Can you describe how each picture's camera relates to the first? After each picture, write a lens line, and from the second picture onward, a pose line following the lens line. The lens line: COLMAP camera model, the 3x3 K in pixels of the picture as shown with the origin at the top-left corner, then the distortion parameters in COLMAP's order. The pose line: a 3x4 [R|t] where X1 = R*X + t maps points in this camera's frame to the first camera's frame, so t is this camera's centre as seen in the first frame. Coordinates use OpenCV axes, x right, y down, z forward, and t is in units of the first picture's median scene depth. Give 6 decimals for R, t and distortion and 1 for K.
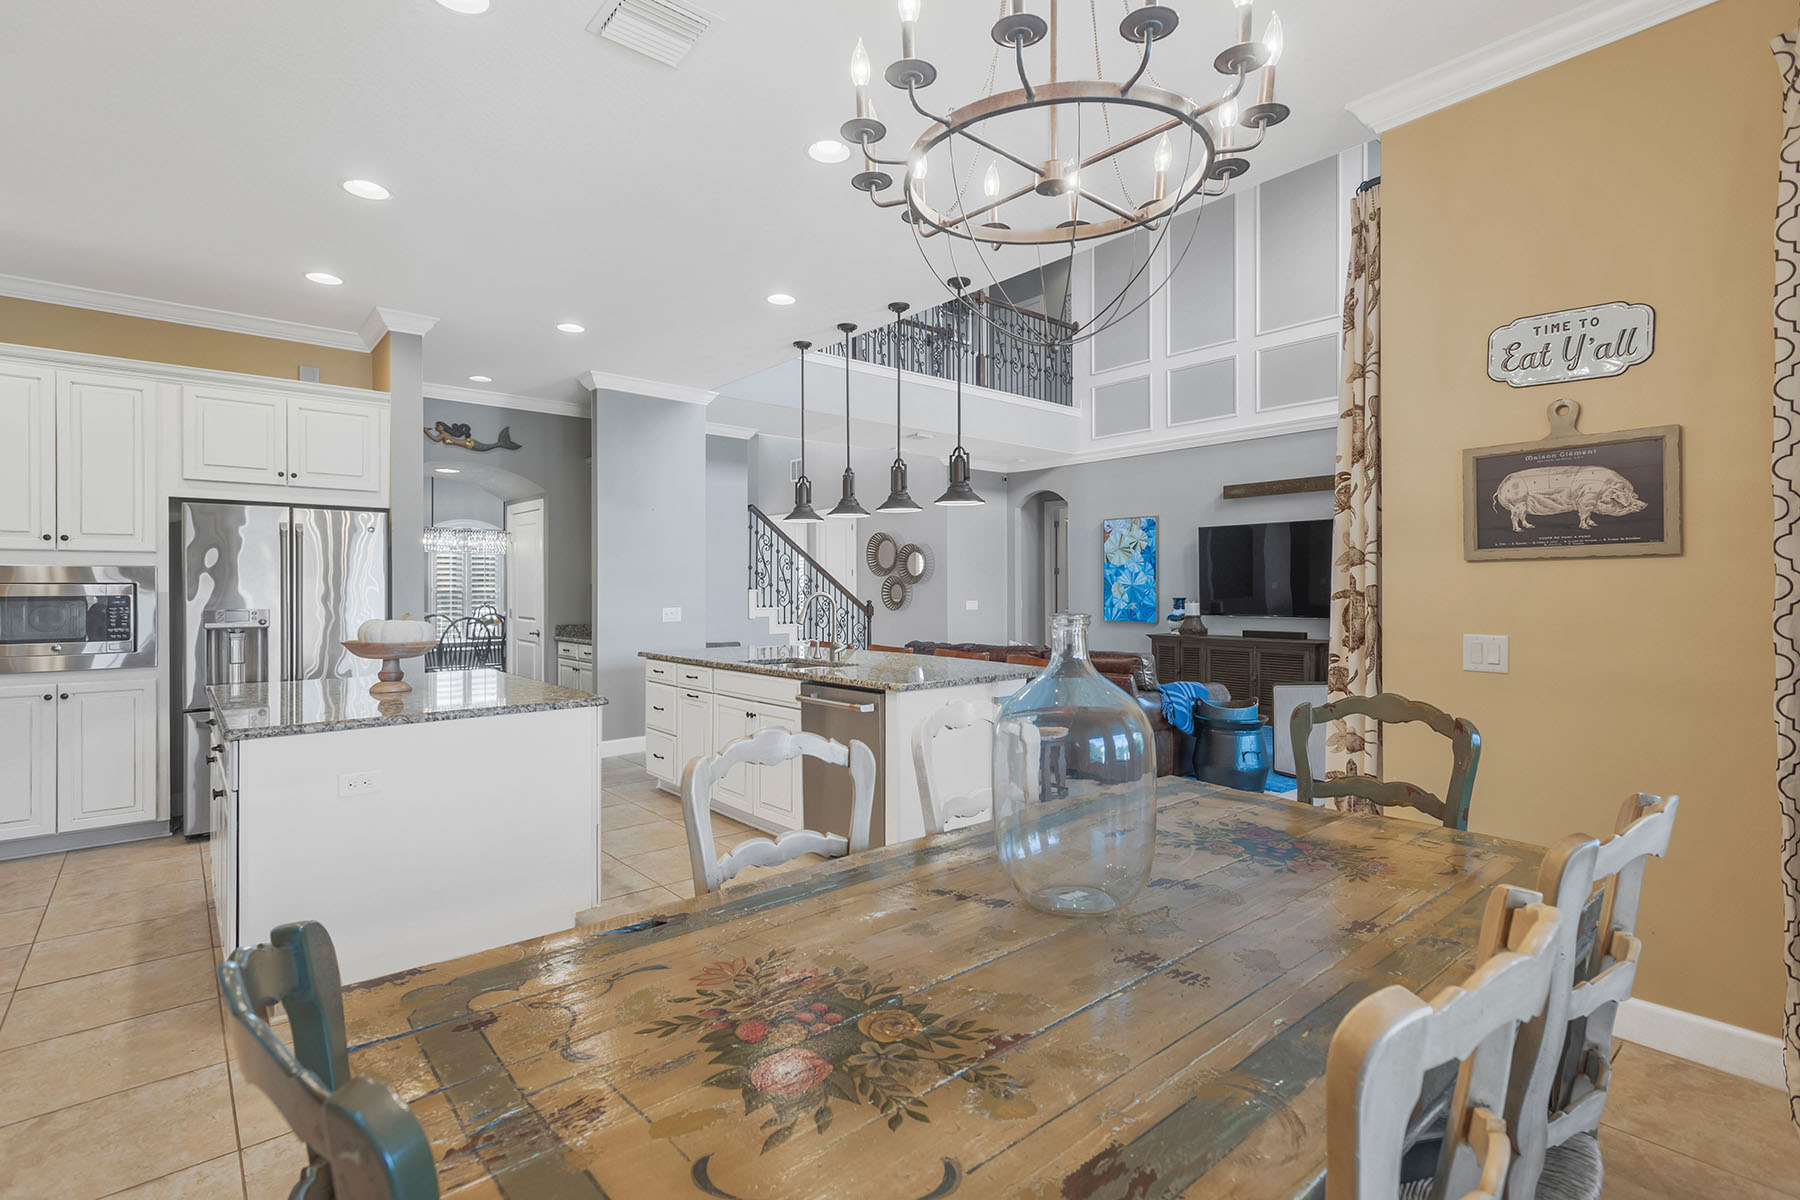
lens RADIAL K [[841.8, 0, 902.8], [0, 841.8, 585.9], [0, 0, 1]] dist [0.014018, -0.002261]
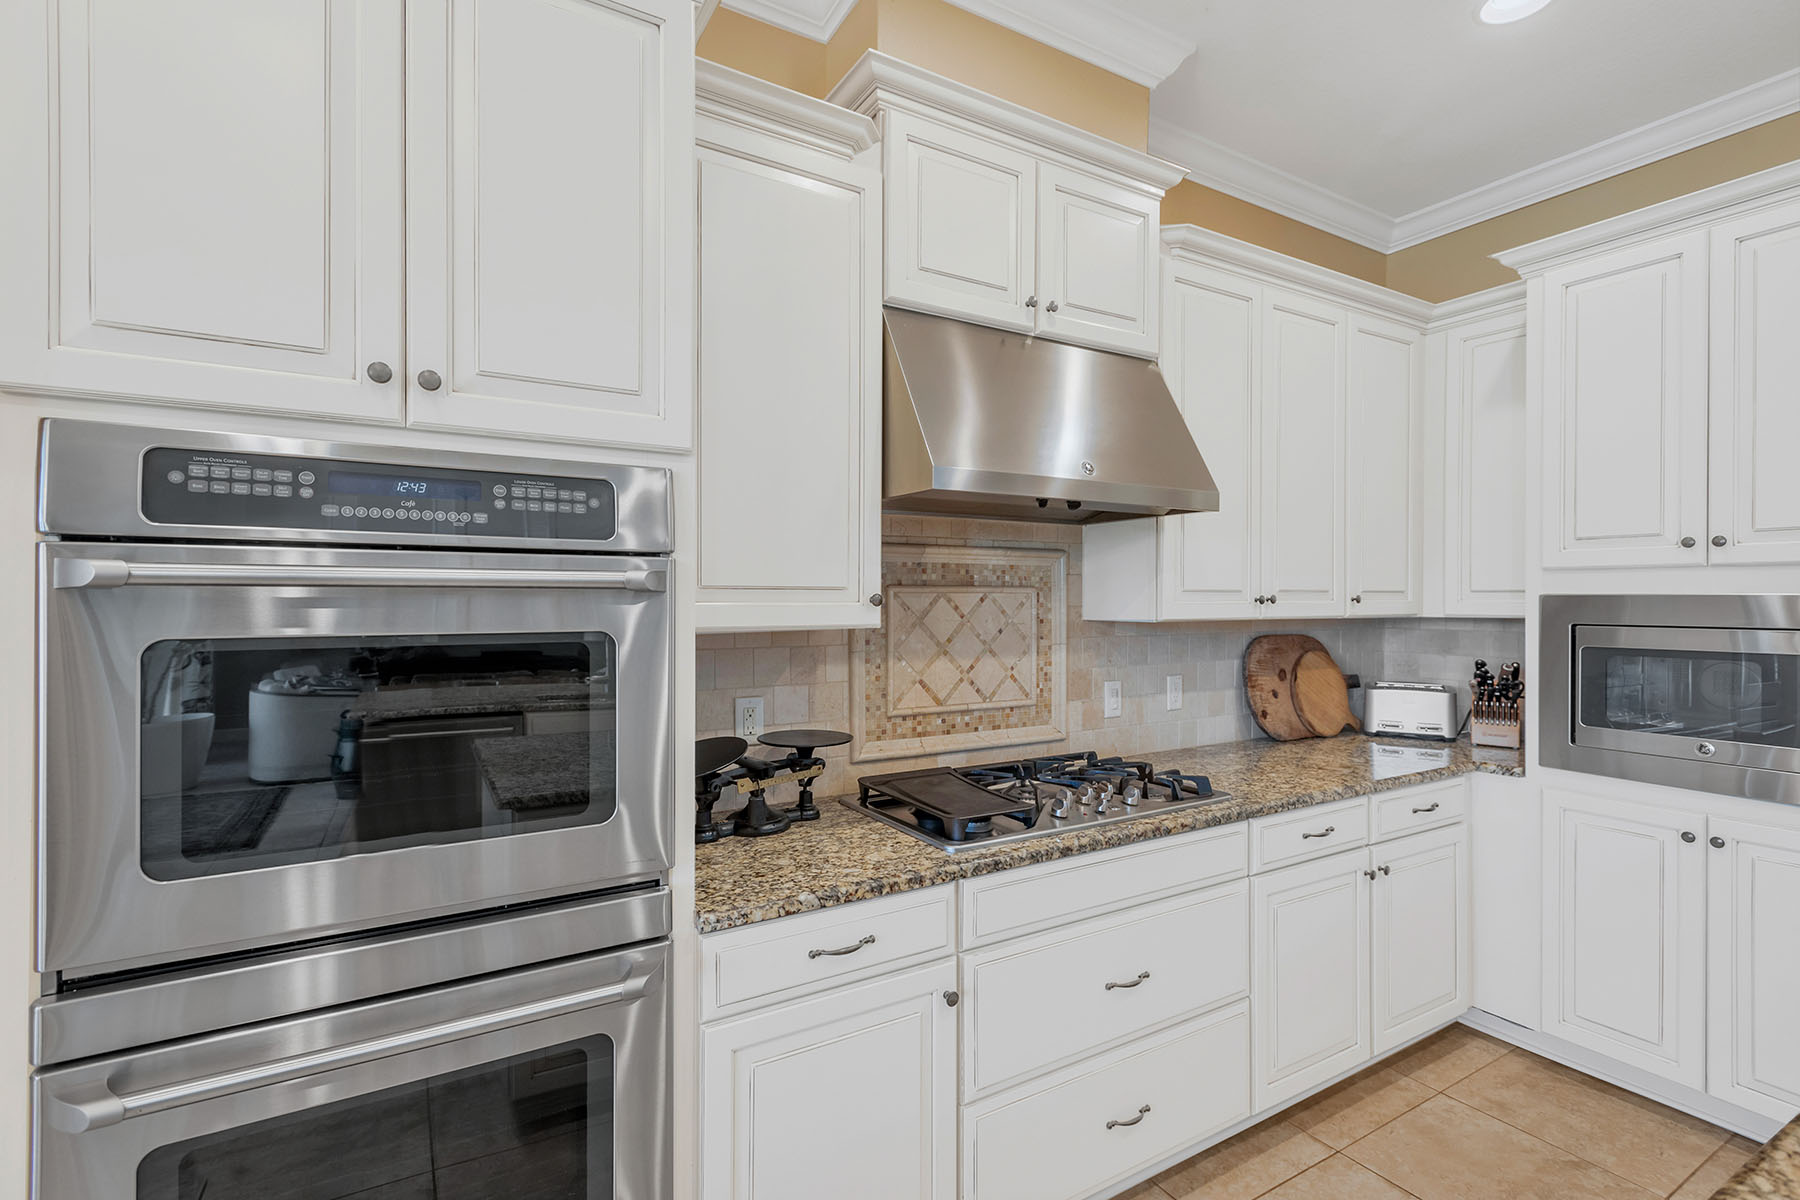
lens RADIAL K [[841.8, 0, 893.4], [0, 841.8, 599.7], [0, 0, 1]] dist [0.014018, -0.002261]
pose [[-0.169071, 0.007120, -0.985578, -0.177444], [0.003065, 0.999973, 0.006699, -0.011972], [0.985599, -0.001888, -0.169089, 0.274441]]
